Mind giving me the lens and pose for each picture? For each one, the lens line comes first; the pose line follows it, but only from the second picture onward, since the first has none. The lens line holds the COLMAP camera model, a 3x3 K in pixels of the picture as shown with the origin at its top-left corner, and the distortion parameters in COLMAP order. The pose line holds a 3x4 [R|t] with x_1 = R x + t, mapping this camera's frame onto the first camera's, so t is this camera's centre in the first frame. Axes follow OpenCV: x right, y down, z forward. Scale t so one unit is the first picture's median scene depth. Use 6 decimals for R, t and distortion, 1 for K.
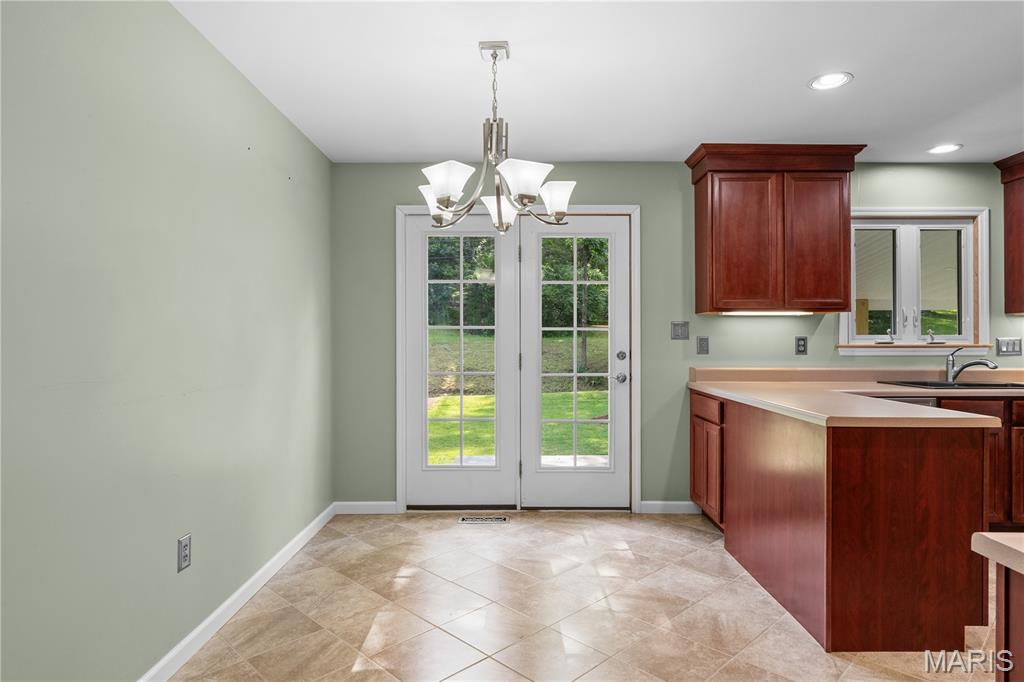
lens RADIAL K [[609.4, 0, 512.0], [0, 609.4, 341.0], [0, 0, 1]] dist [0.001920, 0.001780]
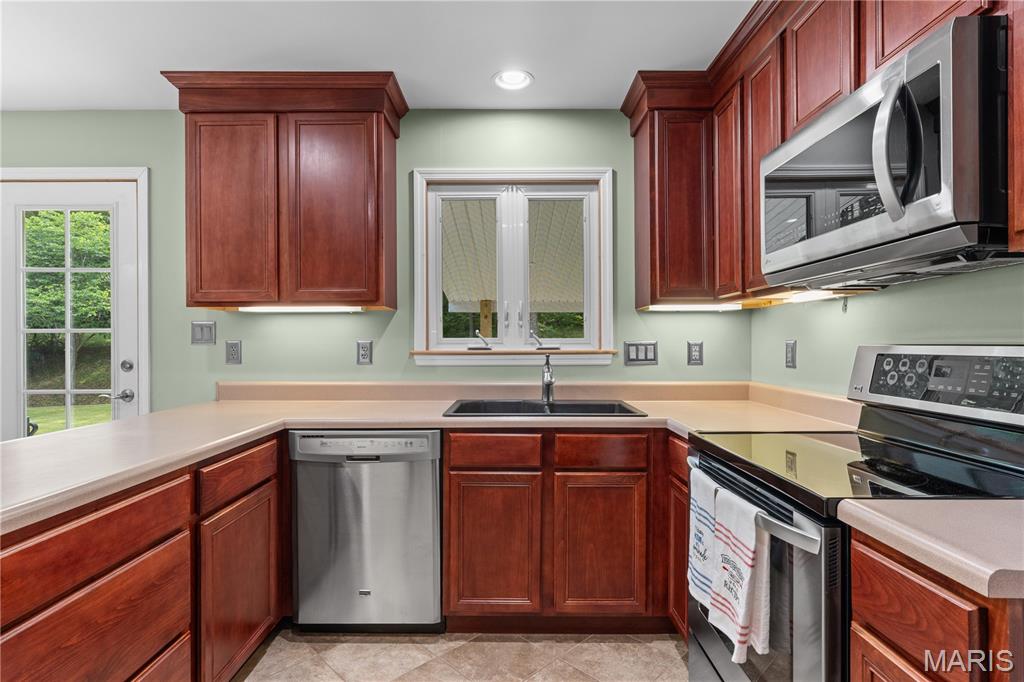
lens RADIAL K [[524.5, 0, 512.0], [0, 524.5, 341.0], [0, 0, 1]] dist [0.000233, 0.000192]
pose [[0.999930, -0.003384, -0.011350, 0.664268], [0.003326, 0.999981, -0.005137, -0.002702], [0.011367, 0.005099, 0.999922, 0.355311]]
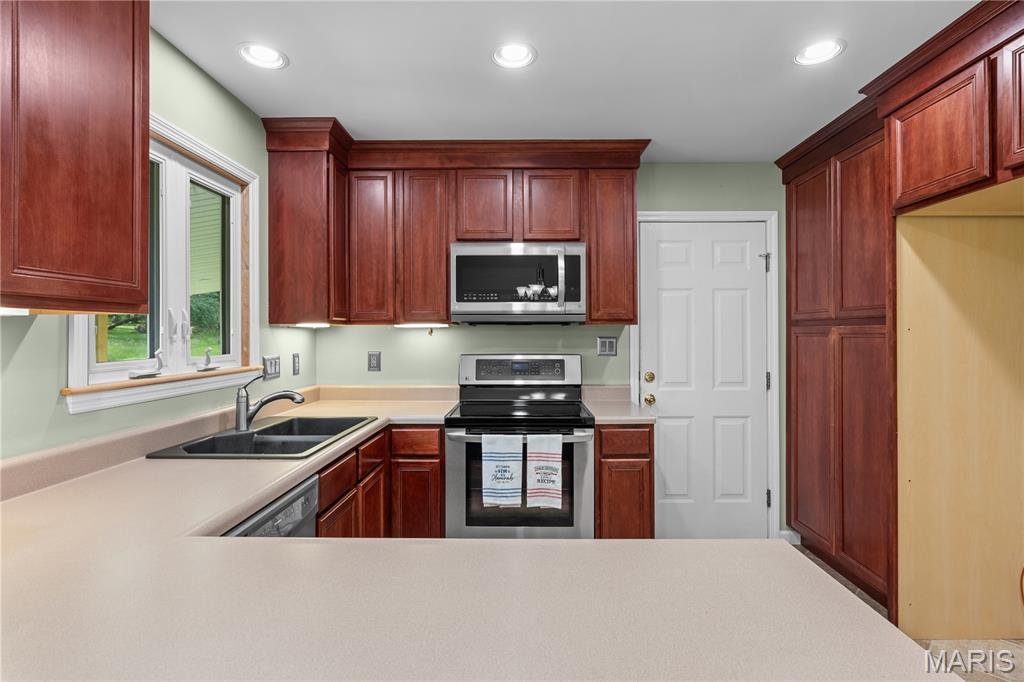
lens RADIAL K [[503.0, 0, 519.5], [0, 503.0, 332.2], [0, 0, 1]] dist [-0.002101, -0.000102]
pose [[0.015768, 0.004685, 0.999865, 0.193601], [0.002805, 0.999985, -0.004730, -0.030609], [-0.999872, 0.002879, 0.015755, 0.683087]]
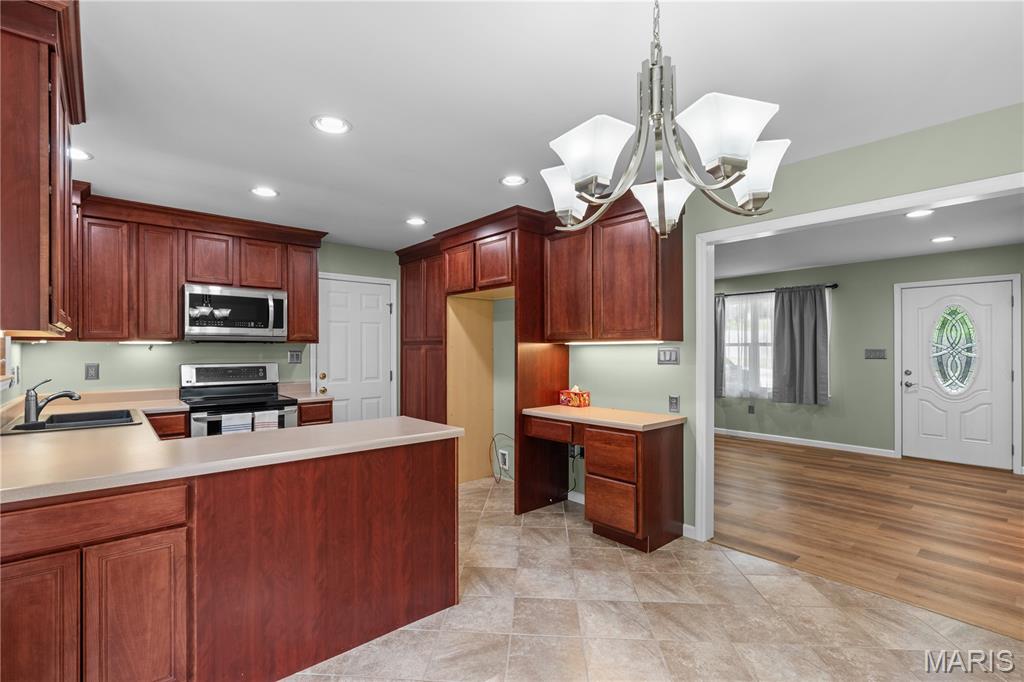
lens RADIAL K [[467.9, 0, 512.0], [0, 467.9, 341.0], [0, 0, 1]] dist [-0.003263, -0.000325]
pose [[-0.656965, 0.016043, 0.753750, -0.195069], [0.003540, 0.999828, -0.018195, -0.028586], [-0.753912, -0.009286, -0.656909, 0.897073]]
